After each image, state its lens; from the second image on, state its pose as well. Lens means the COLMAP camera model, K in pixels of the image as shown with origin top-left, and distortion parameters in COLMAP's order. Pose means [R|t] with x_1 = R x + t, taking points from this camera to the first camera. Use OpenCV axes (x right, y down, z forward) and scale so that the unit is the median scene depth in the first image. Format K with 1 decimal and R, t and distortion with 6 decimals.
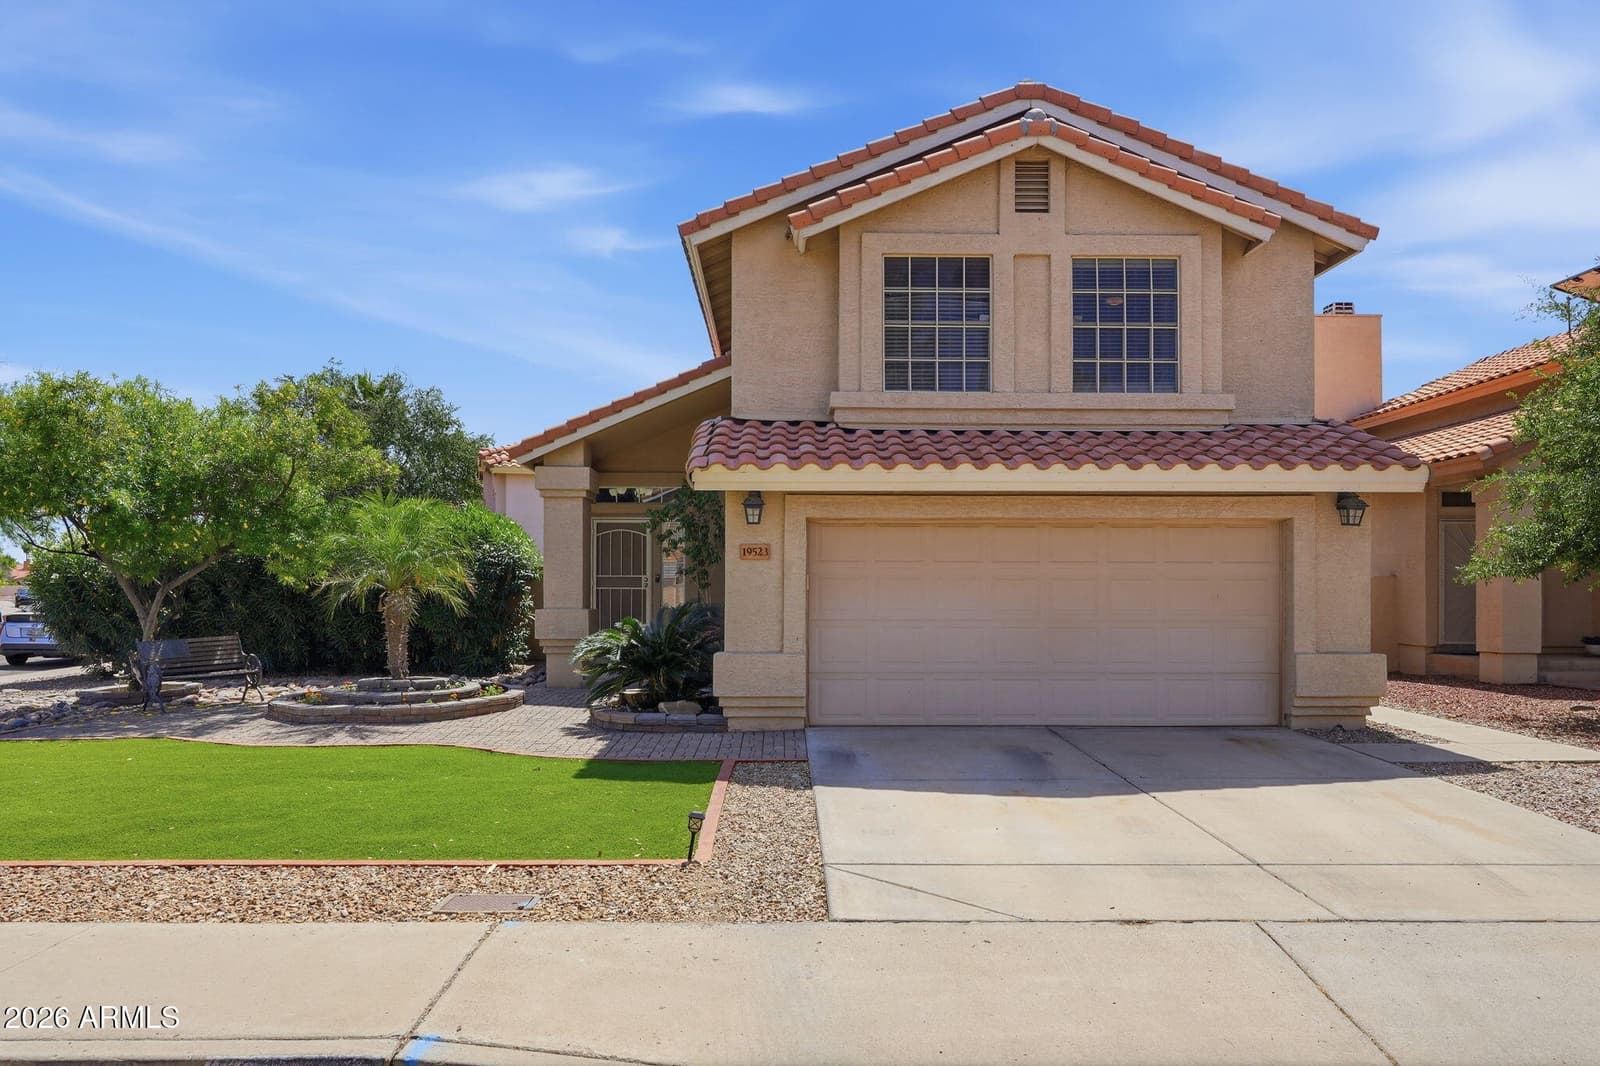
lens RADIAL K [[1034.5, 0, 794.0], [0, 1034.5, 590.7], [0, 0, 1]] dist [-0.001960, 0.000810]
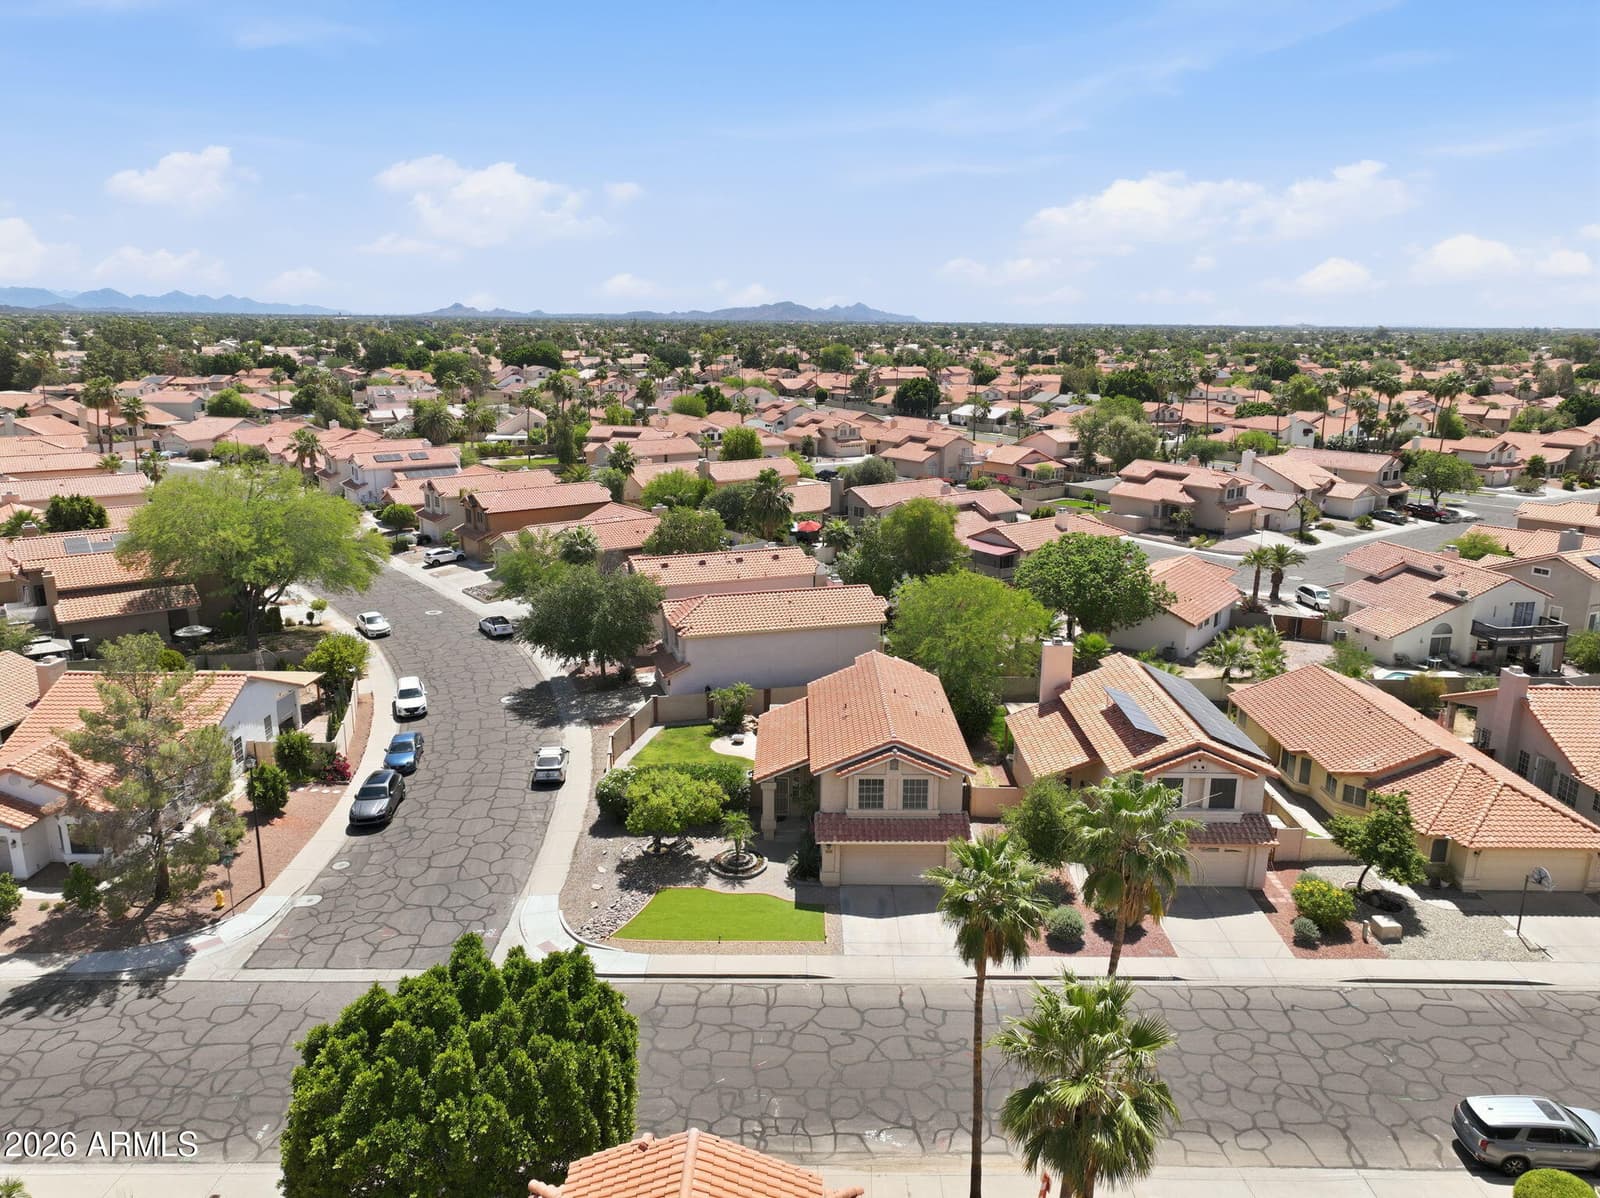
lens RADIAL K [[1115.4, 0, 800.0], [0, 1115.4, 599.0], [0, 0, 1]] dist [0.006686, 0.000381]
pose [[0.999937, 0.006077, -0.009420, -0.116920], [-0.003571, 0.969223, 0.246157, -2.183304], [0.010626, -0.246108, 0.969184, -3.287104]]
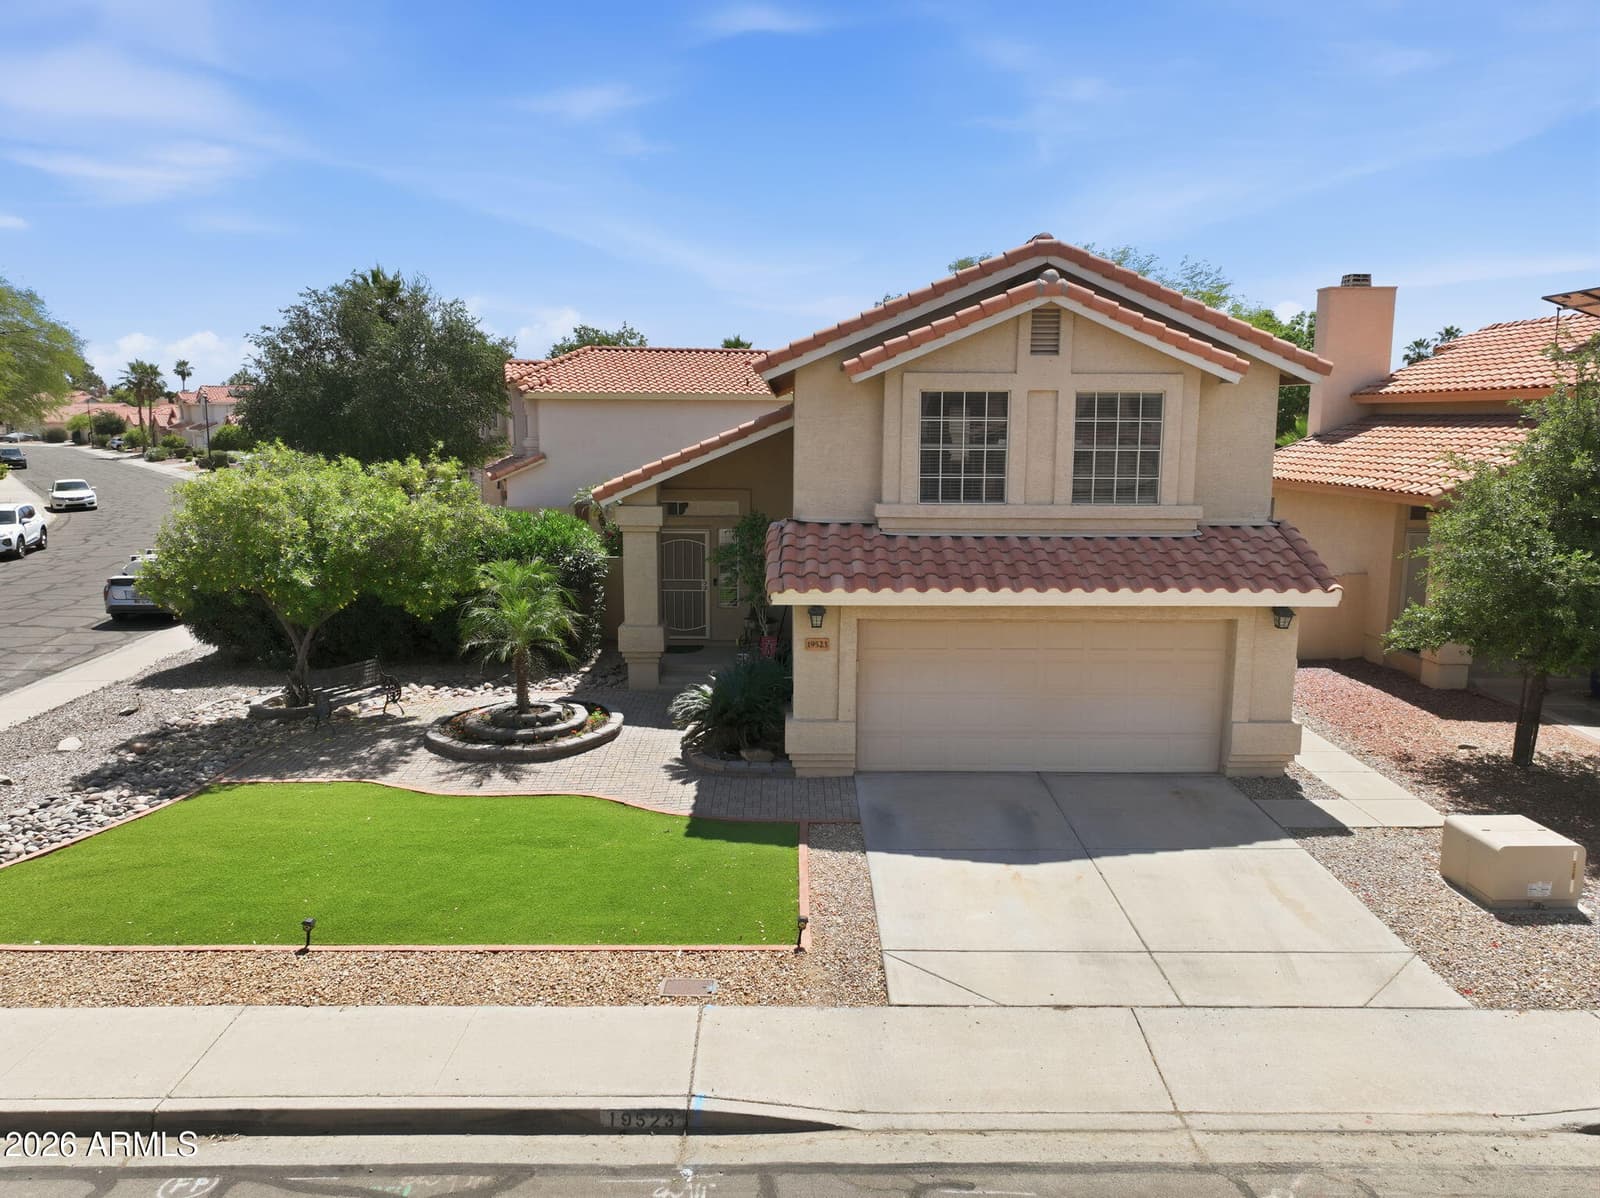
lens RADIAL K [[1115.4, 0, 800.0], [0, 1115.4, 599.0], [0, 0, 1]] dist [0.006686, 0.000381]
pose [[0.999985, 0.002803, -0.004738, -0.048868], [-0.001995, 0.986664, 0.162755, -0.297273], [0.005131, -0.162744, 0.986655, -0.337712]]
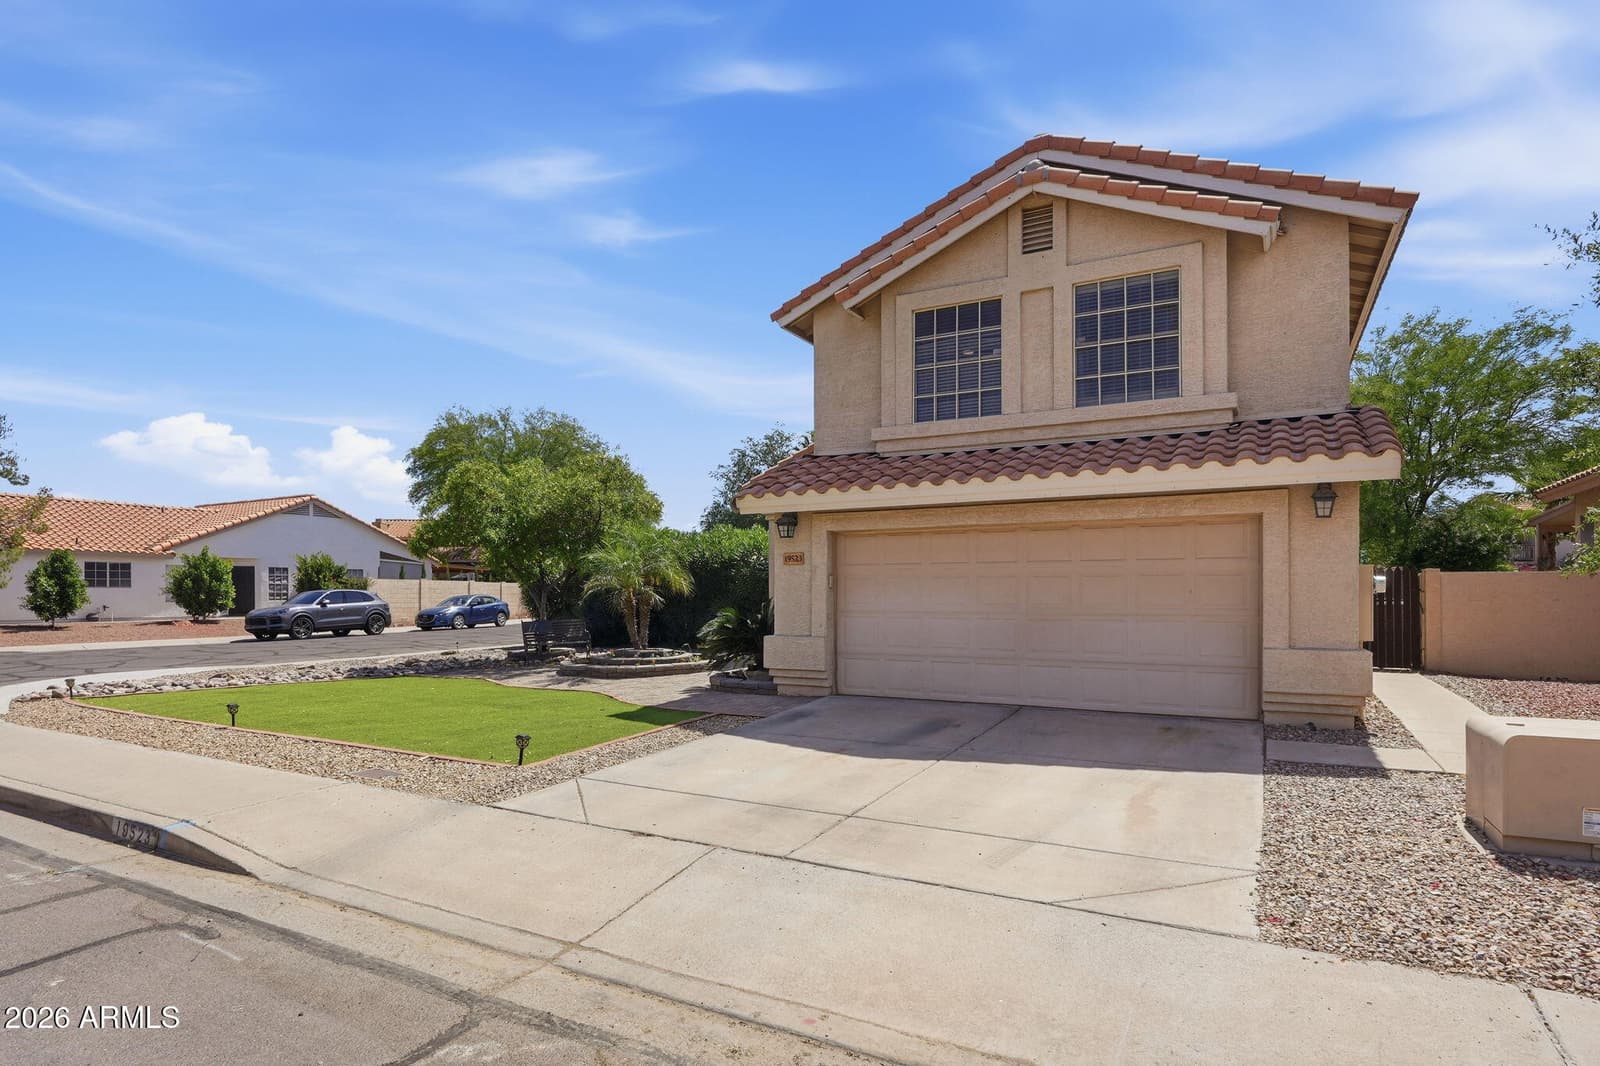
lens RADIAL K [[851.9, 0, 798.7], [0, 851.9, 592.6], [0, 0, 1]] dist [-0.003613, 0.000452]
pose [[0.870367, -0.002890, -0.492394, 0.463276], [0.005073, 0.999982, 0.003099, 0.001952], [0.492377, -0.005196, 0.870367, 0.061434]]
